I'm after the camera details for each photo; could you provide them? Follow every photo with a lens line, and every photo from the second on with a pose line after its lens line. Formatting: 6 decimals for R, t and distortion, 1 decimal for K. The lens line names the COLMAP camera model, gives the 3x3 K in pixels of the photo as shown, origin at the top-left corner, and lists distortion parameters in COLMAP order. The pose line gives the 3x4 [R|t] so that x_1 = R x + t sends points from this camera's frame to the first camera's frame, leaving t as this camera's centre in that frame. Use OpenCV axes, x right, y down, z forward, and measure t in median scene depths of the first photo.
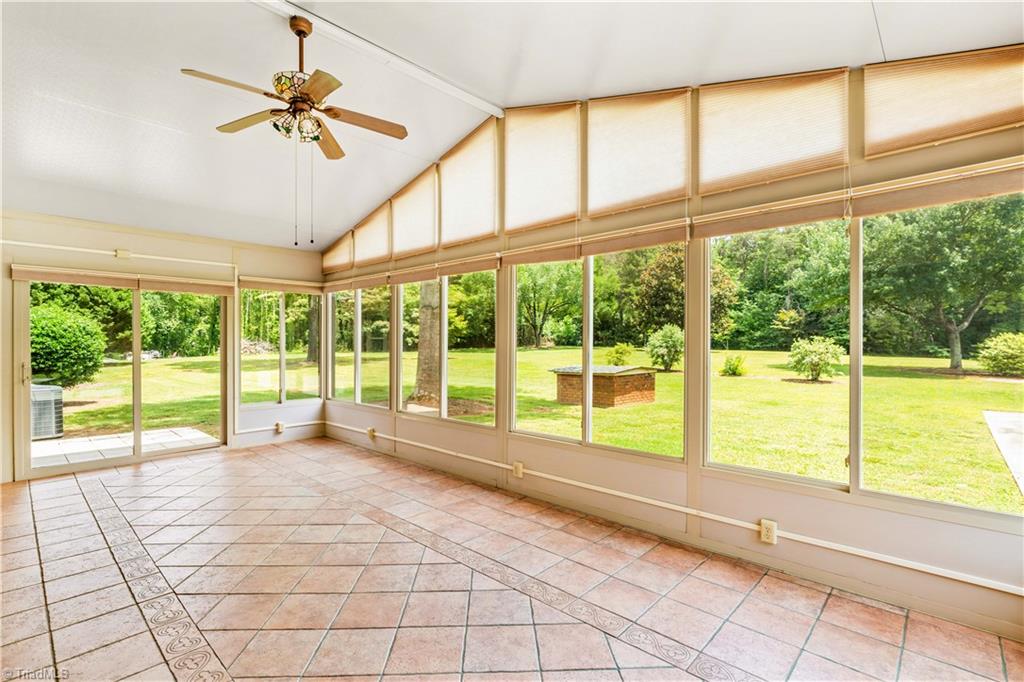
lens RADIAL K [[472.7, 0, 508.1], [0, 472.7, 343.2], [0, 0, 1]] dist [-0.004100, -0.000438]
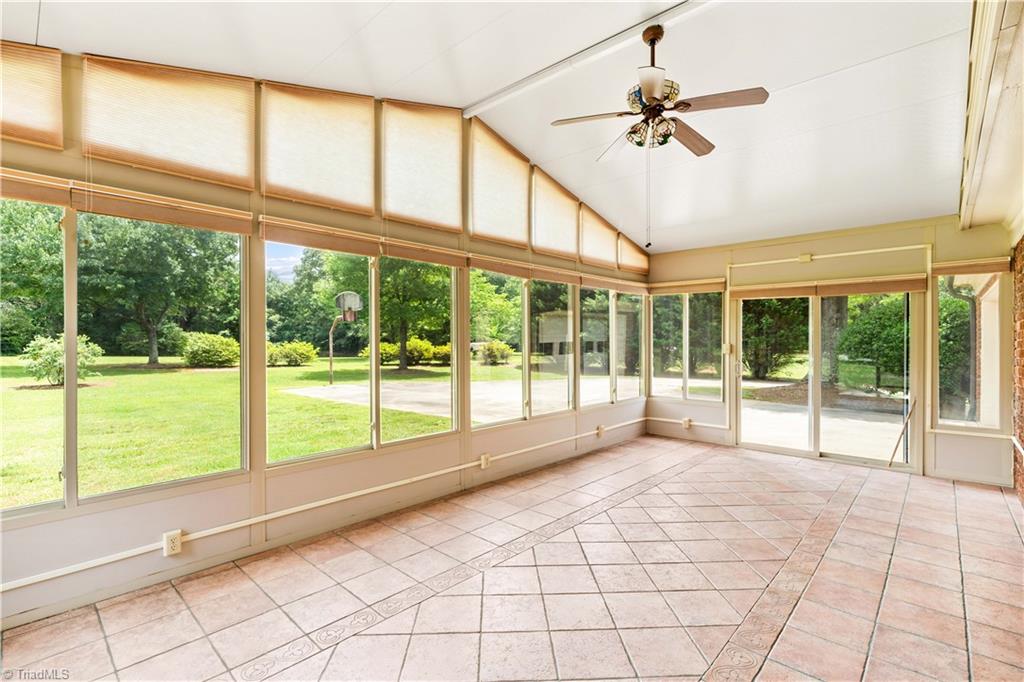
lens RADIAL K [[472.7, 0, 505.1], [0, 472.7, 342.1], [0, 0, 1]] dist [-0.004100, -0.000438]
pose [[0.005854, -0.006450, 0.999962, -0.688110], [0.004073, 0.999971, 0.006427, -0.006916], [-0.999975, 0.004036, 0.005880, 0.618848]]
